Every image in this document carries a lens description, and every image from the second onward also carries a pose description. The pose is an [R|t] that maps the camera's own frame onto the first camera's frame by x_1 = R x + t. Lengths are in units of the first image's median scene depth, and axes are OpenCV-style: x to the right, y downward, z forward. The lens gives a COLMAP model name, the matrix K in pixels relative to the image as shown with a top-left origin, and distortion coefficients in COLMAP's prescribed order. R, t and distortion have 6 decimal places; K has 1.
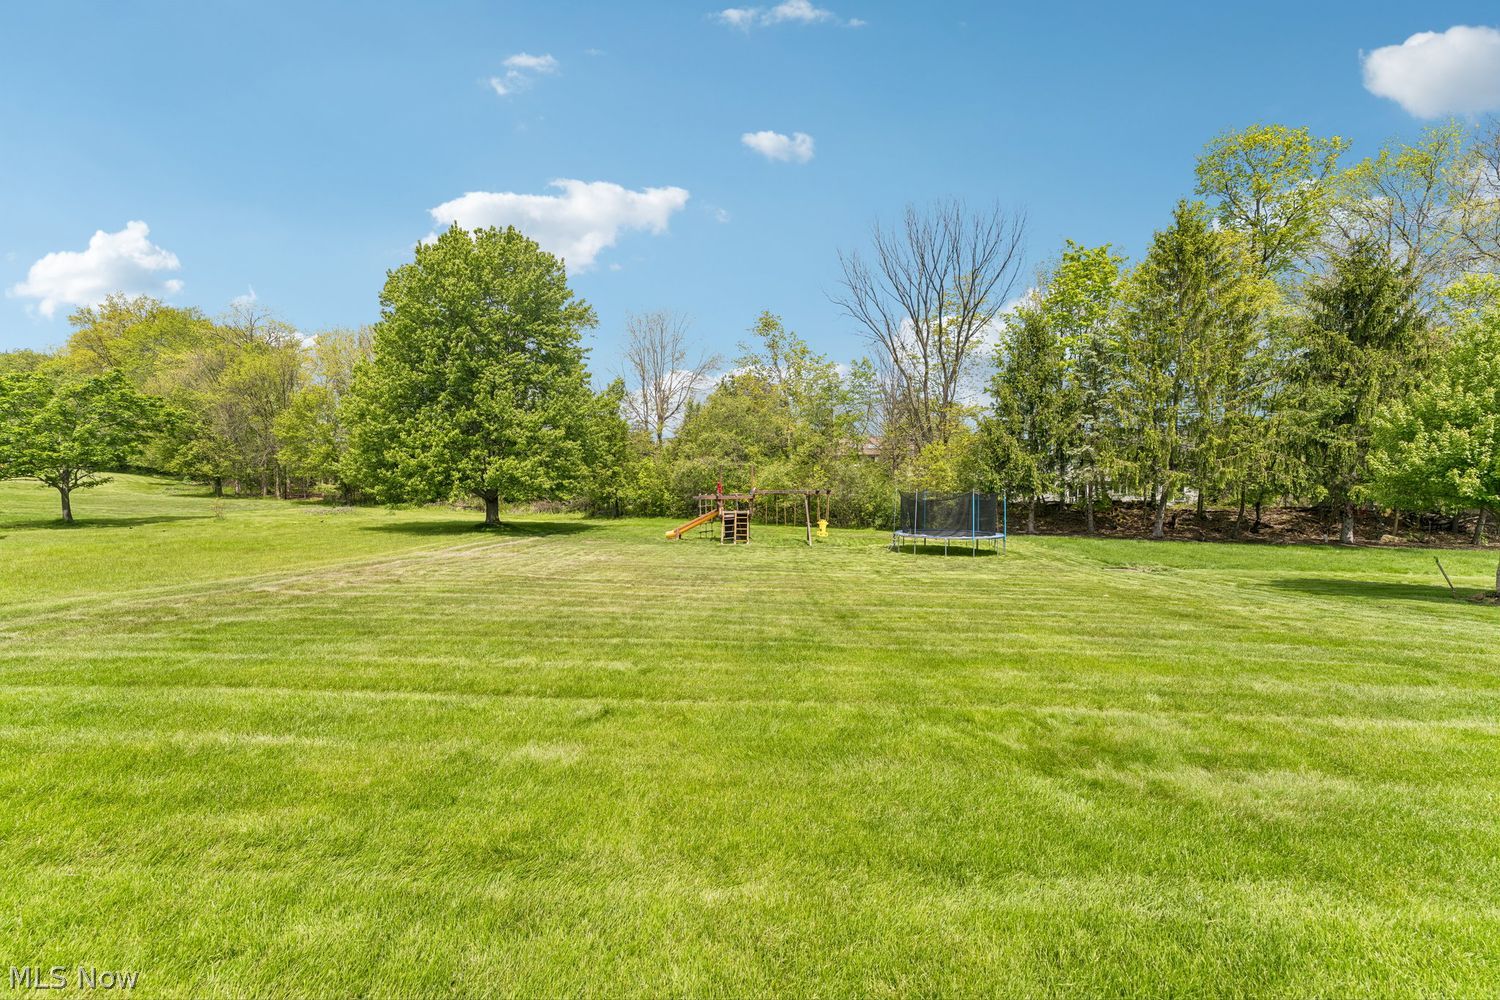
lens RADIAL K [[595.3, 0, 744.2], [0, 595.3, 502.7], [0, 0, 1]] dist [-0.001580, -0.000459]
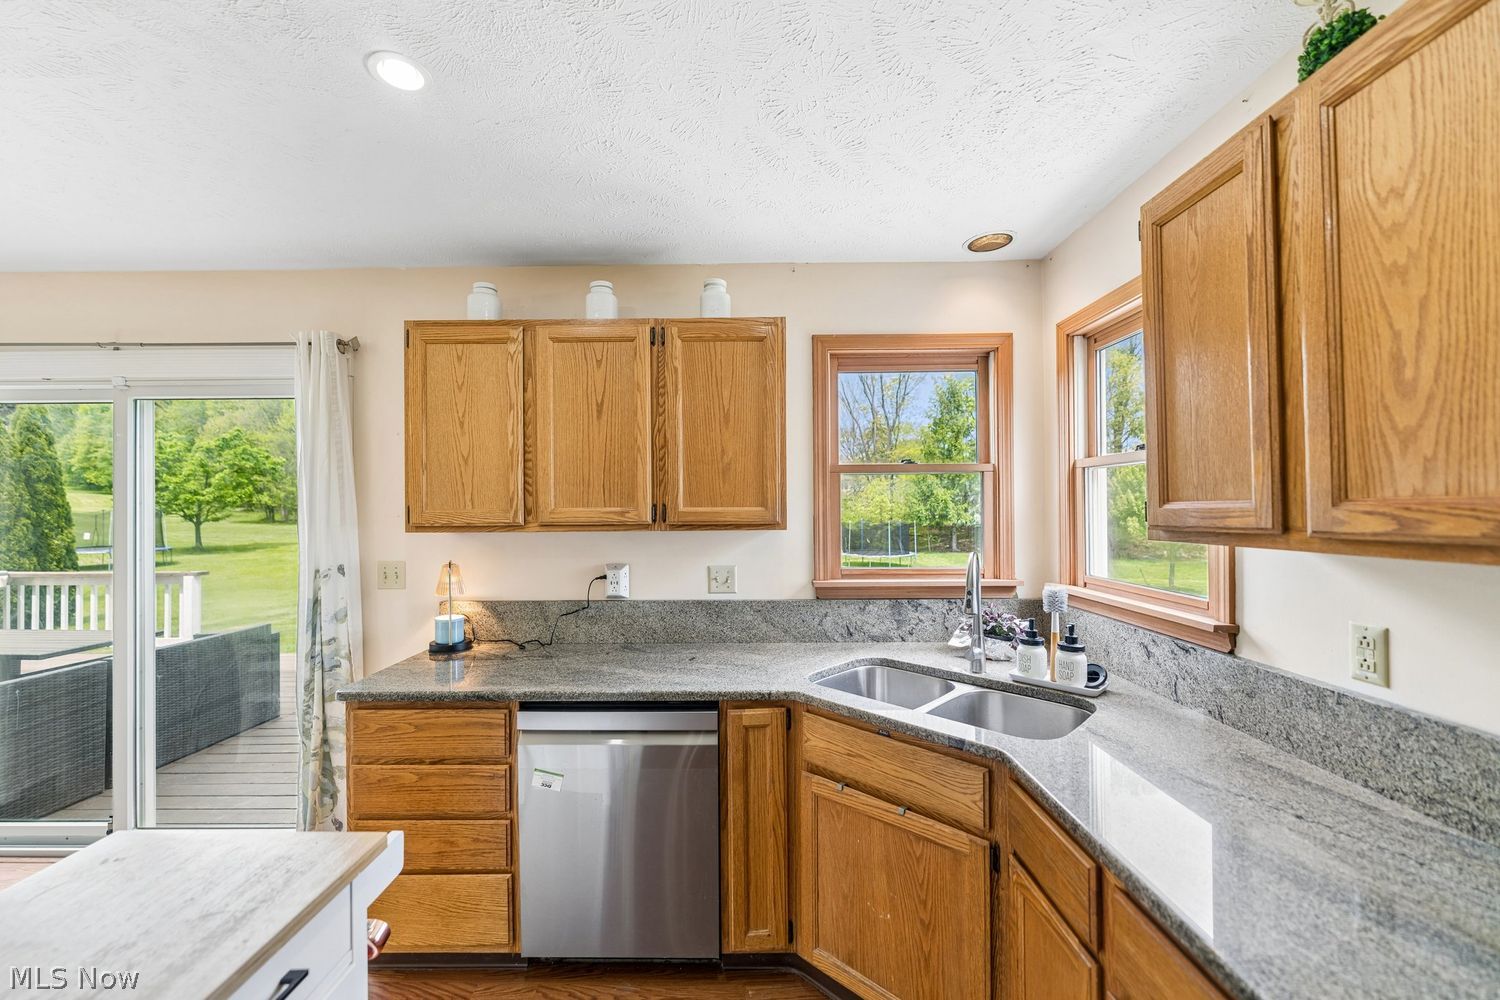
lens RADIAL K [[595.3, 0, 743.9], [0, 595.3, 502.9], [0, 0, 1]] dist [-0.001580, -0.000459]
pose [[0.999944, -0.007452, 0.007468, 0.028236], [0.007635, 0.999664, -0.024759, -0.025784], [-0.007281, 0.024814, 0.999666, -0.293171]]
